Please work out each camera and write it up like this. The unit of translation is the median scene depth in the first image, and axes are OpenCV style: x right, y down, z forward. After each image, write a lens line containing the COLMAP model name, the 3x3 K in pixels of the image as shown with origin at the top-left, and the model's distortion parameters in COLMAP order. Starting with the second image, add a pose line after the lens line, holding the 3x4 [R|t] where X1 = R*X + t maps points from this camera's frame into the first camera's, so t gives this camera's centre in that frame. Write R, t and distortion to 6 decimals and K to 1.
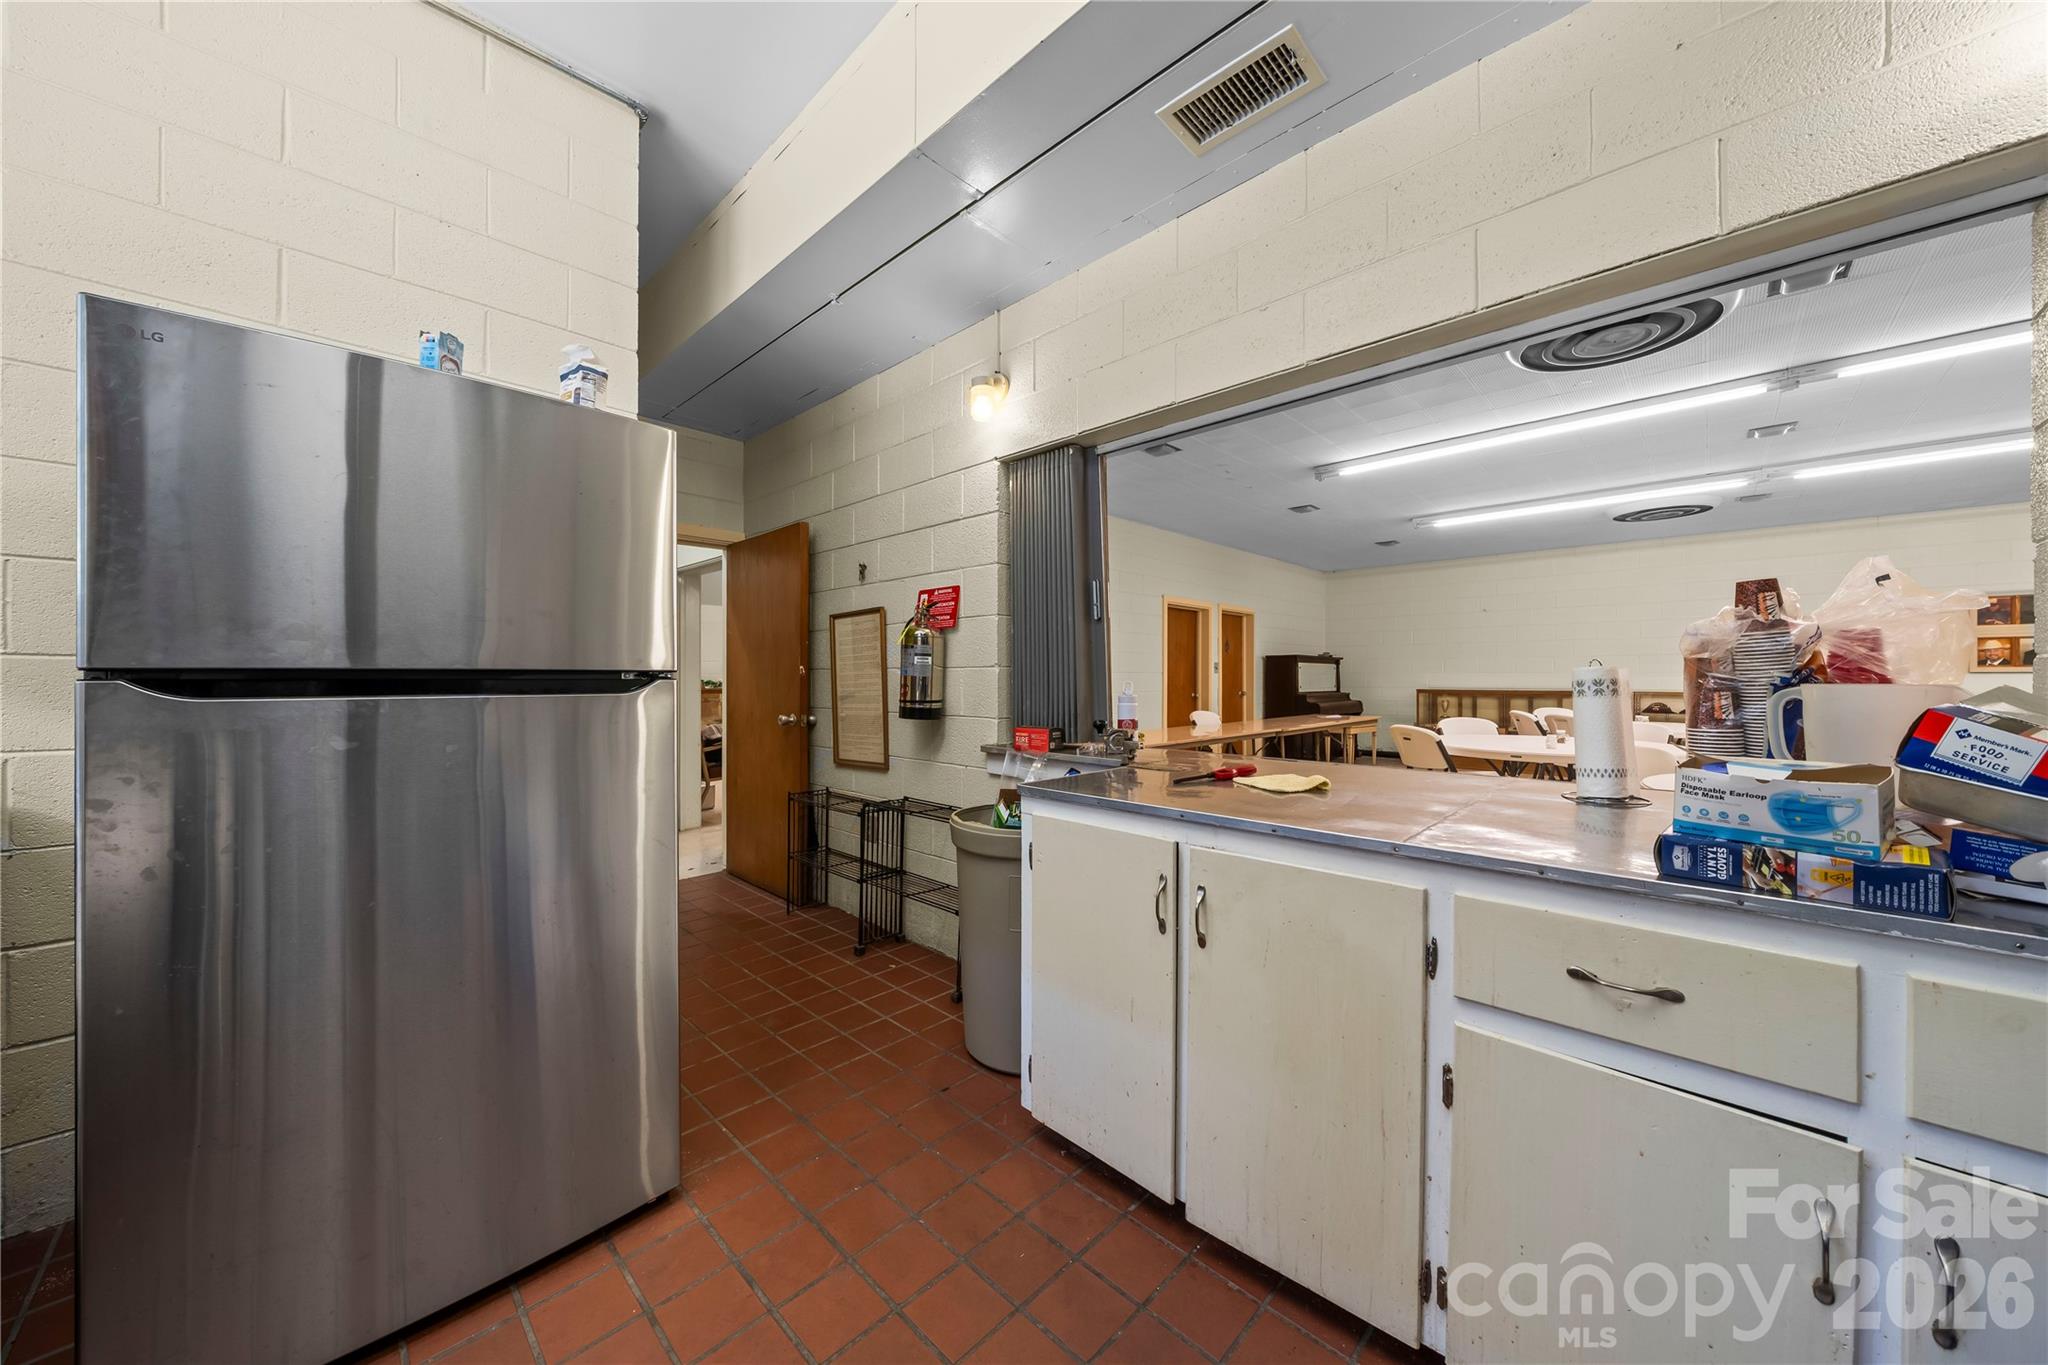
lens RADIAL K [[698.3, 0, 1023.0], [0, 698.3, 679.0], [0, 0, 1]] dist [-0.000046, 0.000012]
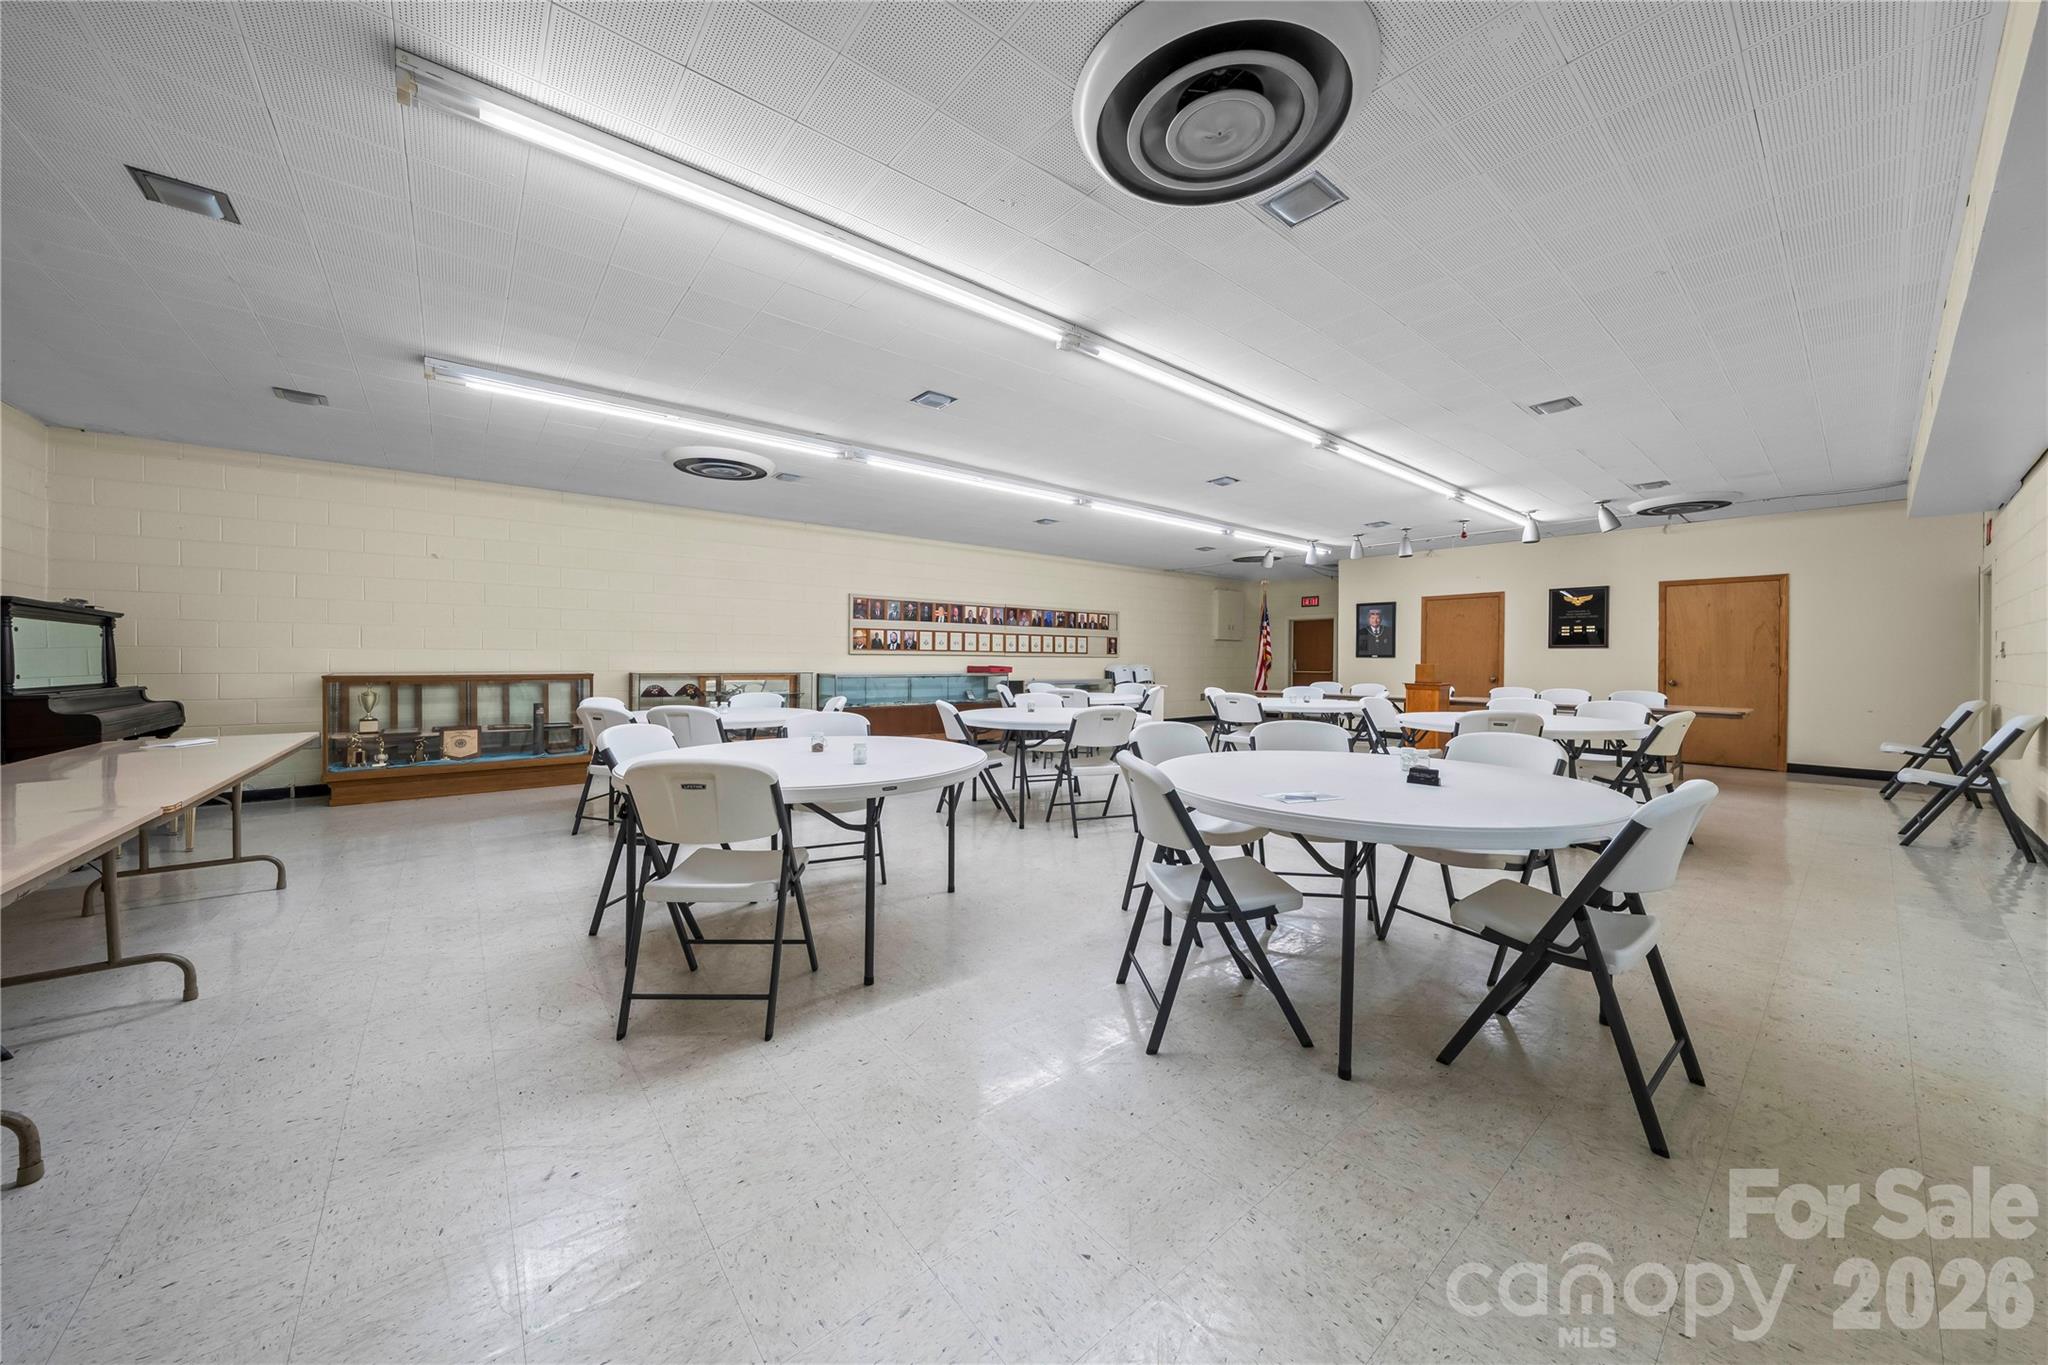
lens RADIAL K [[698.3, 0, 1023.7], [0, 698.3, 666.7], [0, 0, 1]] dist [-0.000046, 0.000012]
pose [[0.118061, -0.009419, 0.992962, 0.063322], [-0.001628, 0.999952, 0.009679, 0.000382], [-0.993005, -0.002759, 0.118040, 0.371748]]
